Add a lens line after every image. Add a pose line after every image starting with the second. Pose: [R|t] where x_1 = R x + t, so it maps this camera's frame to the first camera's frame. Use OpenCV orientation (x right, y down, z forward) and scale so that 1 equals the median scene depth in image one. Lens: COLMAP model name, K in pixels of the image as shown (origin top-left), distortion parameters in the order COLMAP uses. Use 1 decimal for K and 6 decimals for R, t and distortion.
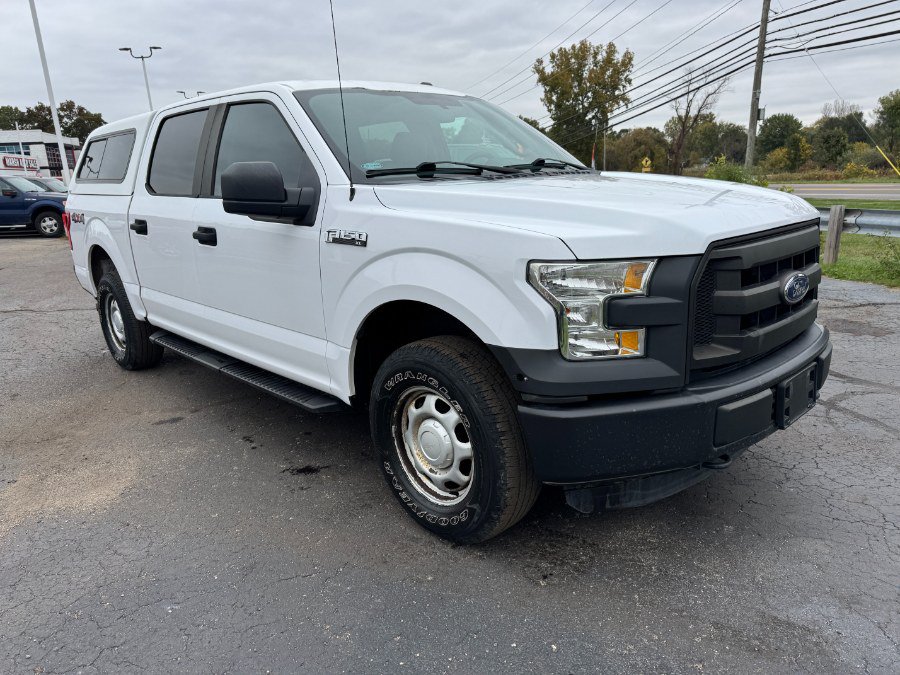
lens RADIAL K [[635.9, 0, 453.7], [0, 635.9, 343.5], [0, 0, 1]] dist [0.016398, -0.021267]
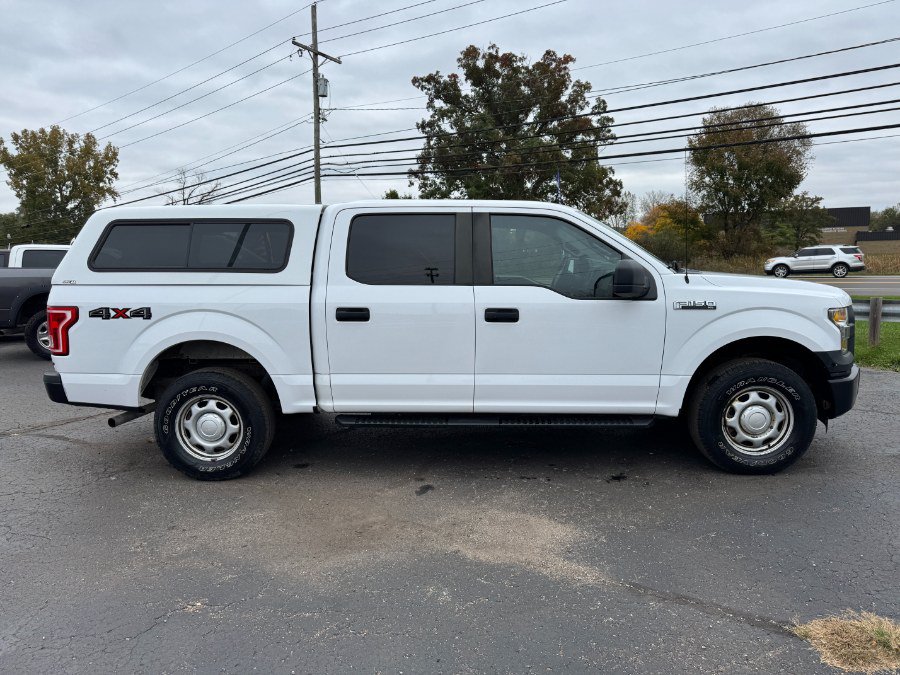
lens RADIAL K [[635.9, 0, 461.6], [0, 635.9, 334.6], [0, 0, 1]] dist [0.016398, -0.021267]
pose [[0.719960, -0.052694, 0.692013, -0.571341], [0.161904, 0.982354, -0.093640, -0.011835], [-0.674867, 0.179456, 0.715786, 0.079226]]
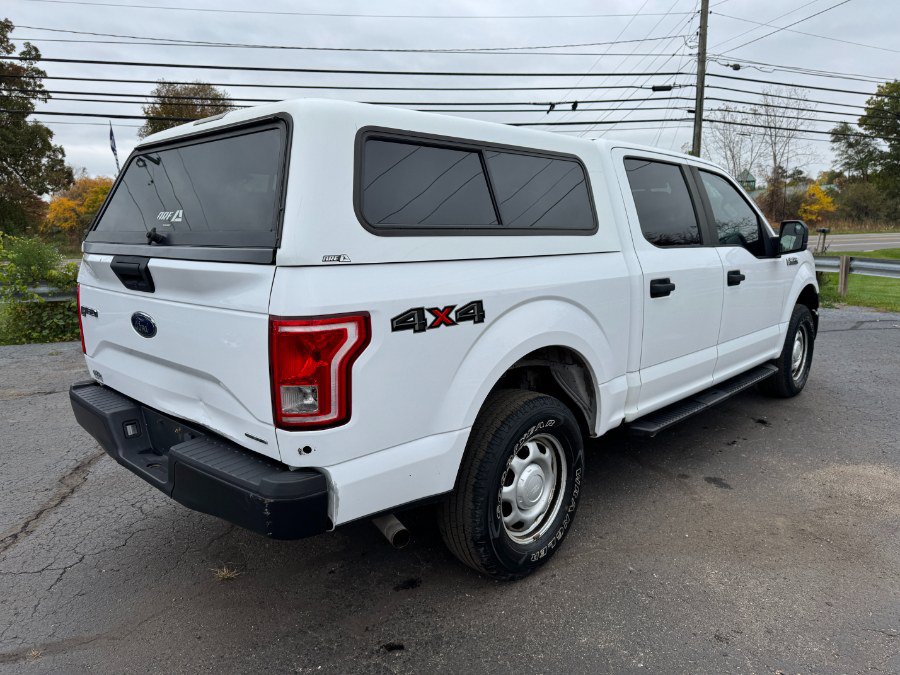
lens RADIAL K [[635.9, 0, 446.3], [0, 635.9, 337.4], [0, 0, 1]] dist [0.016398, -0.021267]
pose [[-0.031741, -0.126053, 0.991516, -0.679001], [0.270445, 0.953927, 0.129932, -0.157452], [-0.962212, 0.272274, 0.003811, 0.674013]]
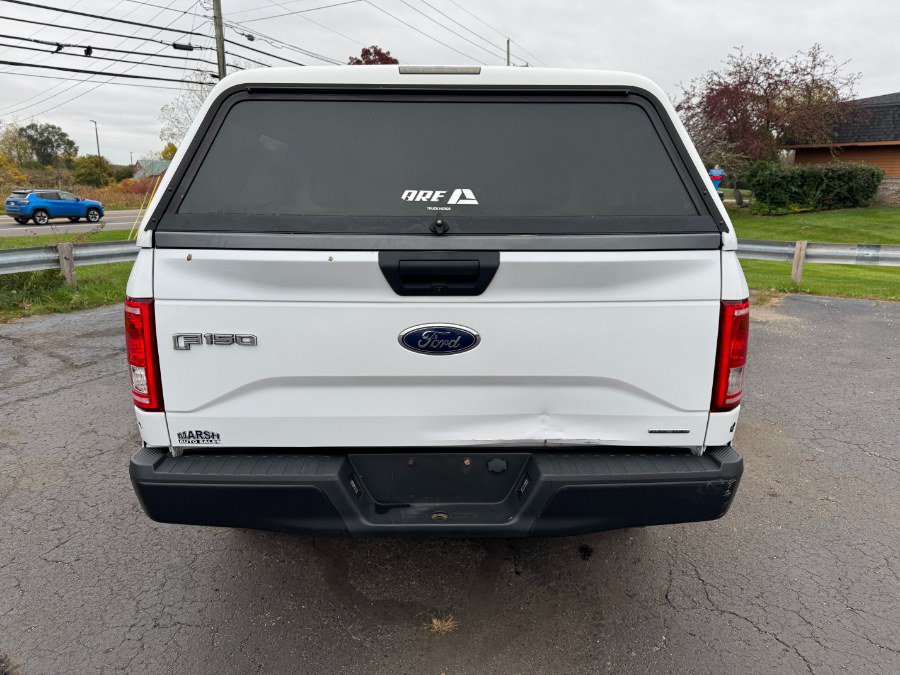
lens RADIAL K [[635.9, 0, 447.2], [0, 635.9, 337.6], [0, 0, 1]] dist [0.016398, -0.021267]
pose [[-0.721283, -0.113554, 0.683269, -0.527855], [0.207492, 0.905743, 0.369564, -0.251407], [-0.660831, 0.408333, -0.629735, 0.965285]]
